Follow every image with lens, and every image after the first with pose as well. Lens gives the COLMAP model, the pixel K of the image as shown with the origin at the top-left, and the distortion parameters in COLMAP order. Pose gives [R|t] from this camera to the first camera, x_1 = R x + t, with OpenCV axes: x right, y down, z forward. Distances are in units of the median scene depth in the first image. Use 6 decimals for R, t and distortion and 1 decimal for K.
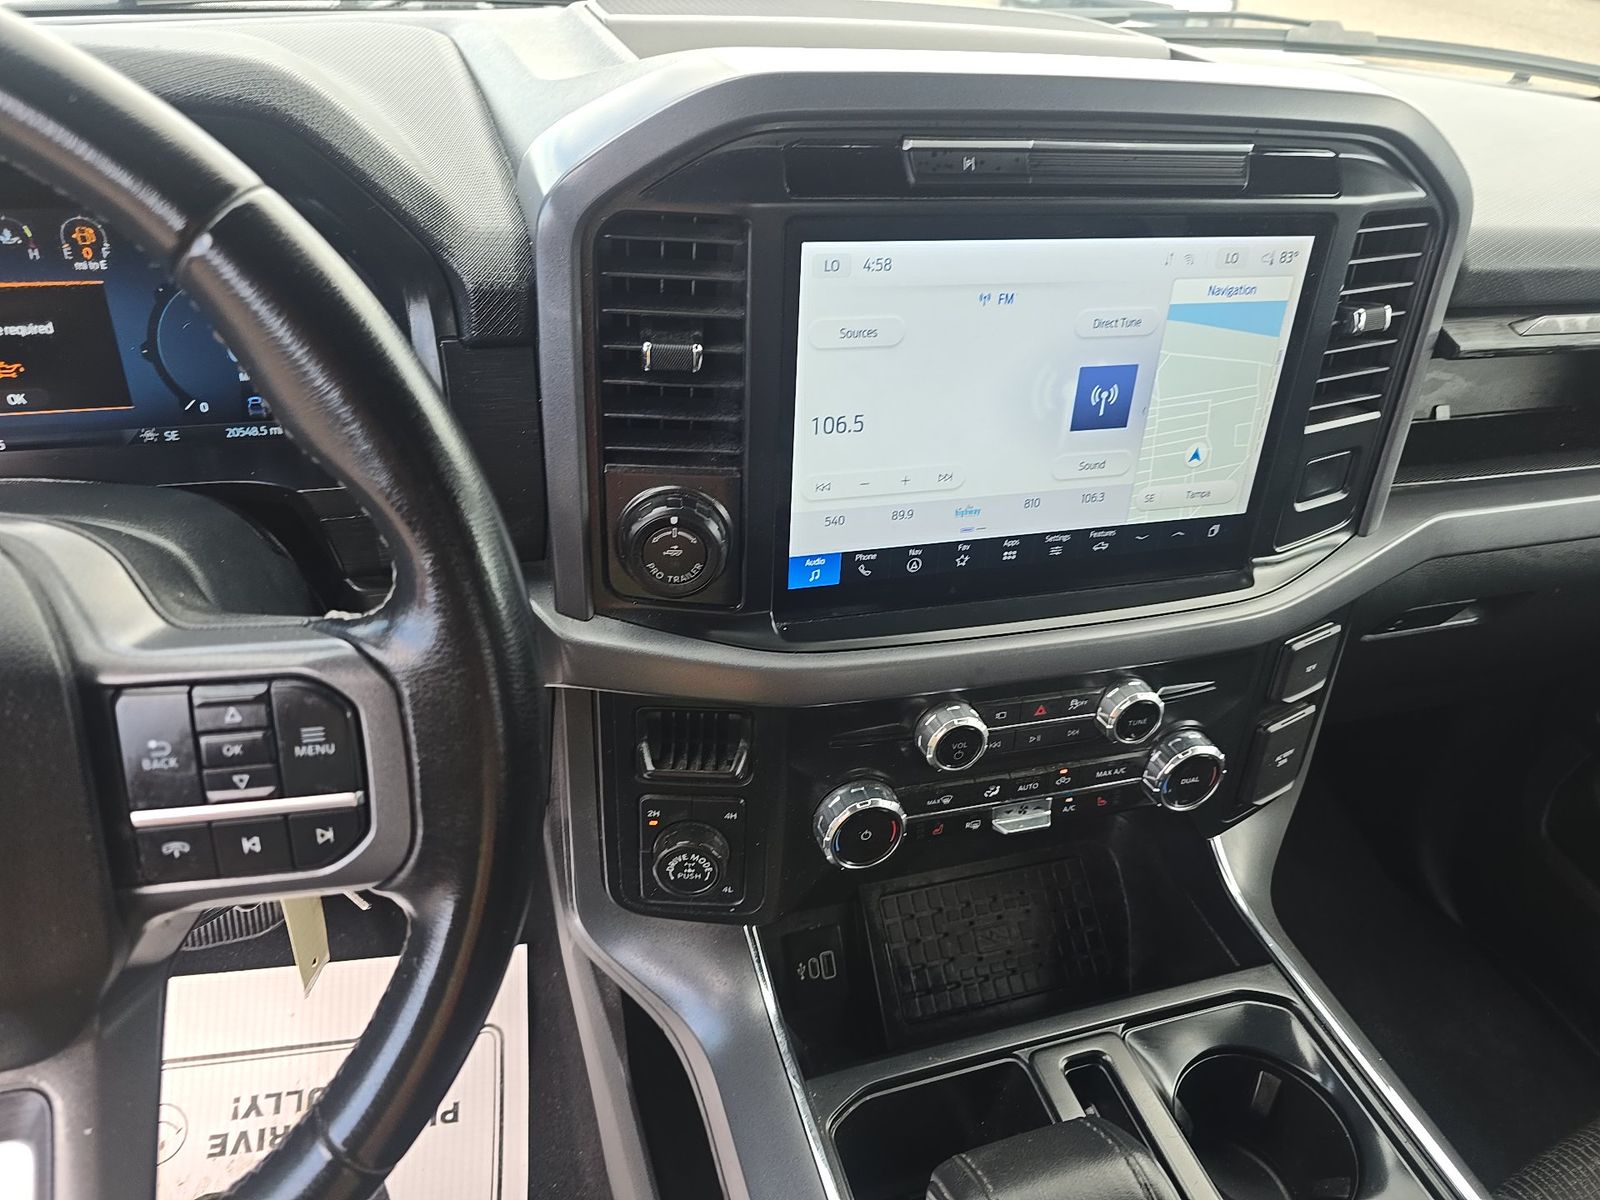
lens RADIAL K [[1061.5, 0, 752.9], [0, 1061.5, 602.3], [0, 0, 1]] dist [0.001965, -0.028924]
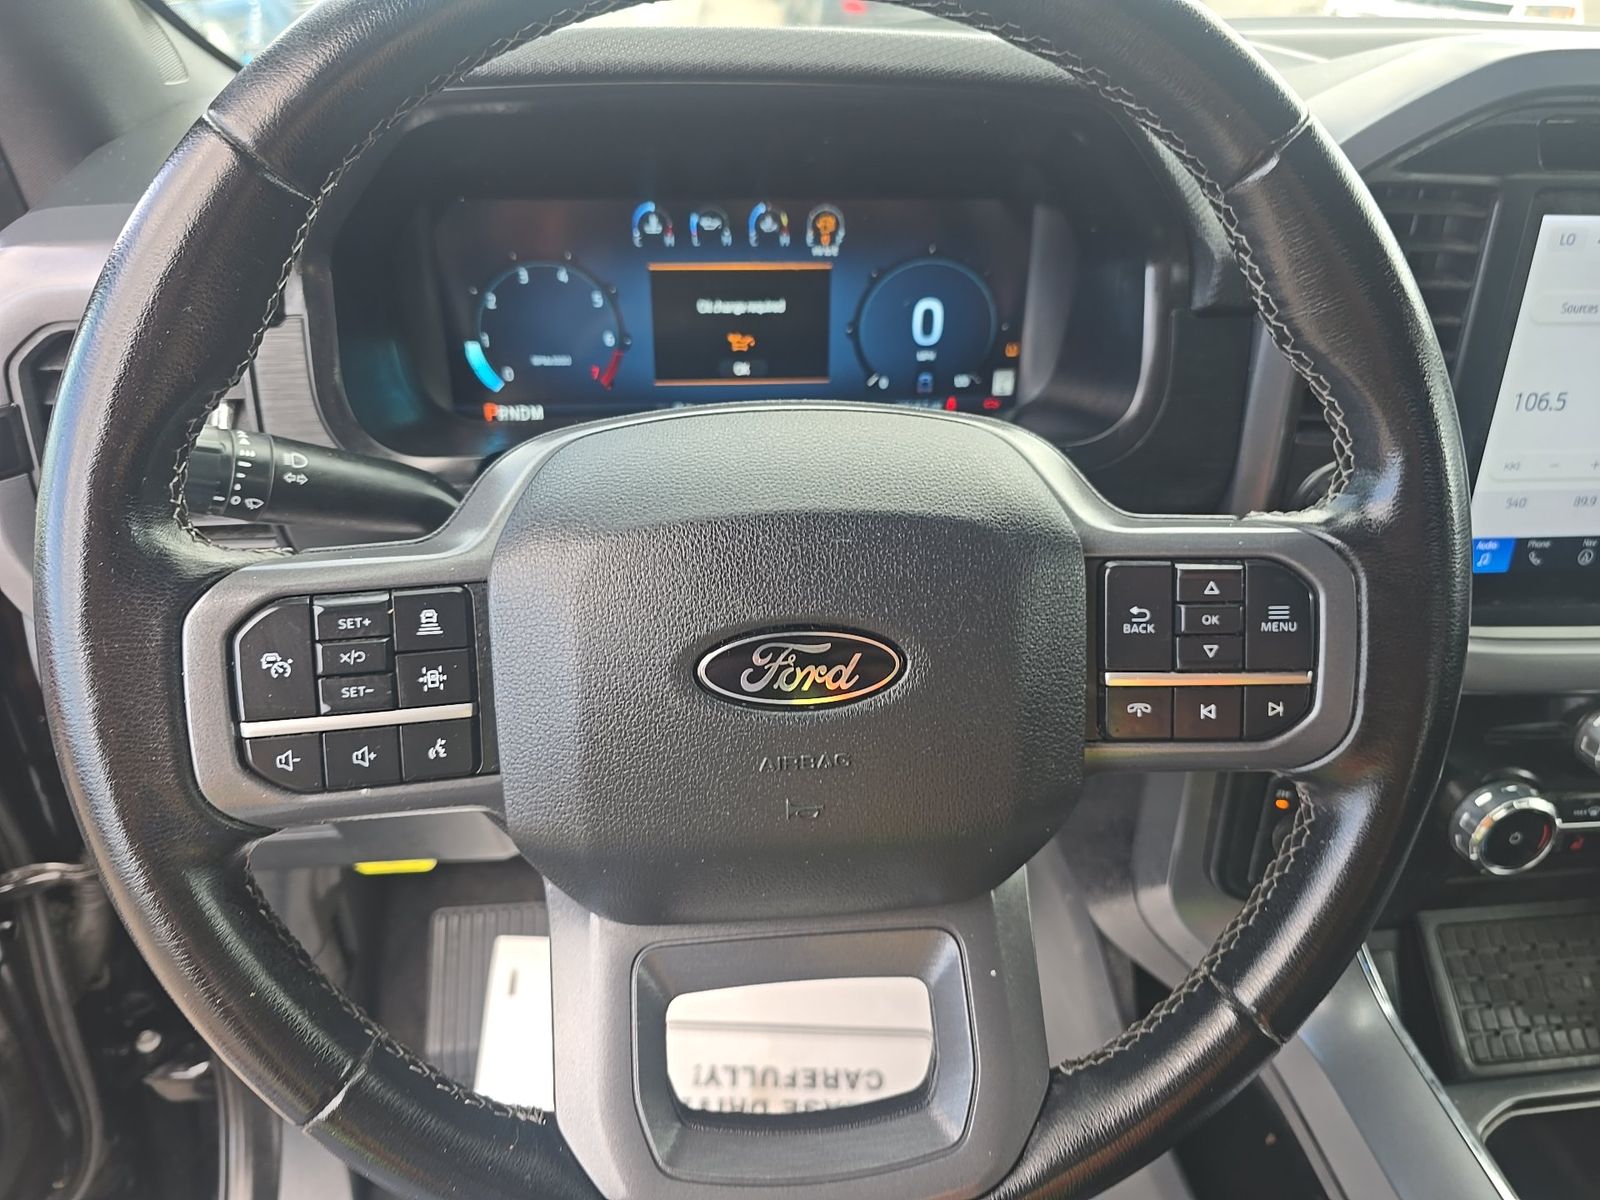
lens RADIAL K [[1061.5, 0, 793.8], [0, 1061.5, 600.0], [0, 0, 1]] dist [0.001965, -0.028924]
pose [[0.974436, 0.051717, -0.218634, -0.392388], [-0.065510, 0.996262, -0.056313, 0.122066], [0.214904, 0.069196, 0.974181, -0.094834]]
